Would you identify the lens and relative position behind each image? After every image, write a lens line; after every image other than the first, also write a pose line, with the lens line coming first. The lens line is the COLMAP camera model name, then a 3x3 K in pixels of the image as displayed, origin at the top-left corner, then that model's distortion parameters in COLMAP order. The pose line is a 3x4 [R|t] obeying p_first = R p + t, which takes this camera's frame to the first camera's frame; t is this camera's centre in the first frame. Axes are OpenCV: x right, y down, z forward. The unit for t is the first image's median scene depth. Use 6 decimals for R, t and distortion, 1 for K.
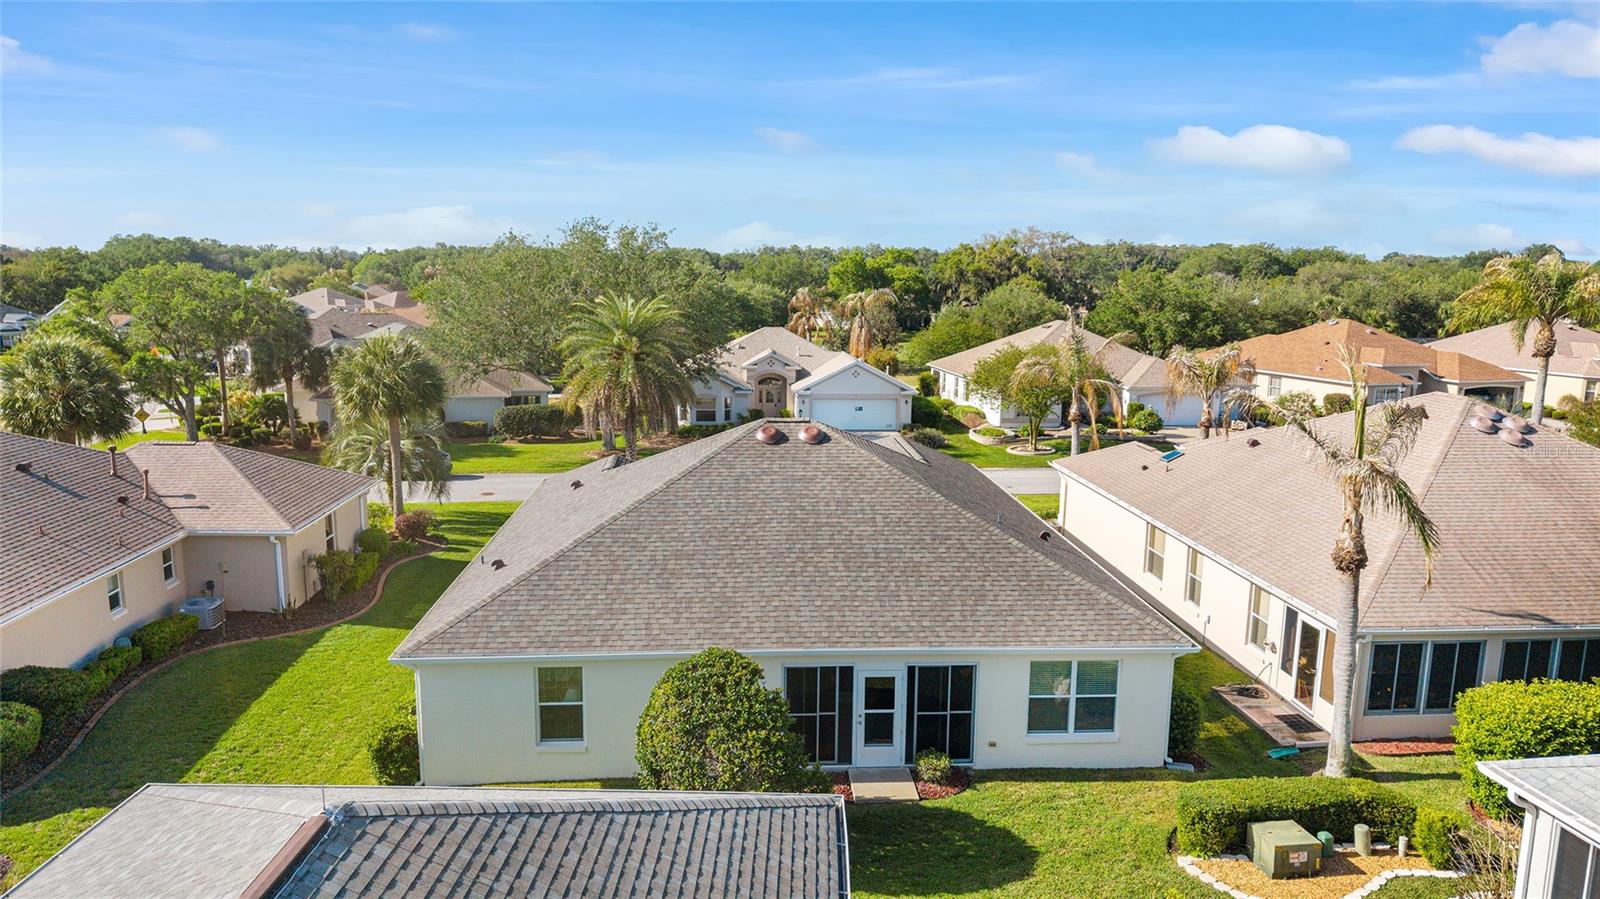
lens RADIAL K [[1066.4, 0, 799.0], [0, 1066.4, 458.3], [0, 0, 1]] dist [0.039932, -0.053054]
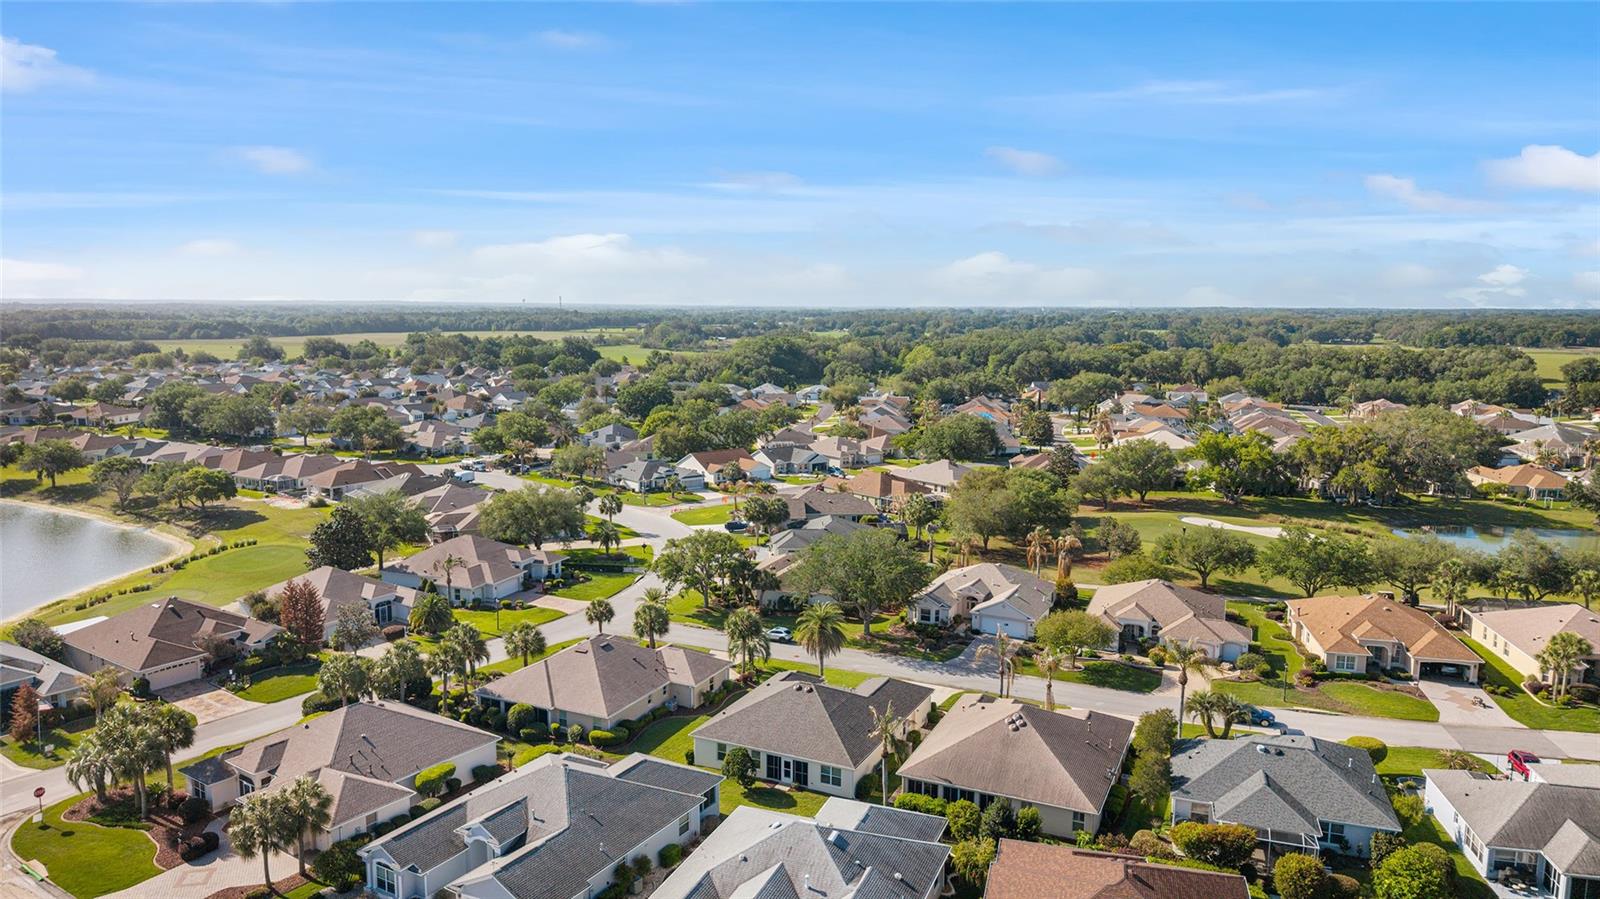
lens RADIAL K [[1066.4, 0, 799.0], [0, 1066.4, 458.3], [0, 0, 1]] dist [0.039932, -0.053054]
pose [[0.868471, 0.064580, -0.491515, 2.046691], [-0.079876, 0.996753, -0.010172, -0.915197], [0.489262, 0.048094, 0.870810, -2.615228]]
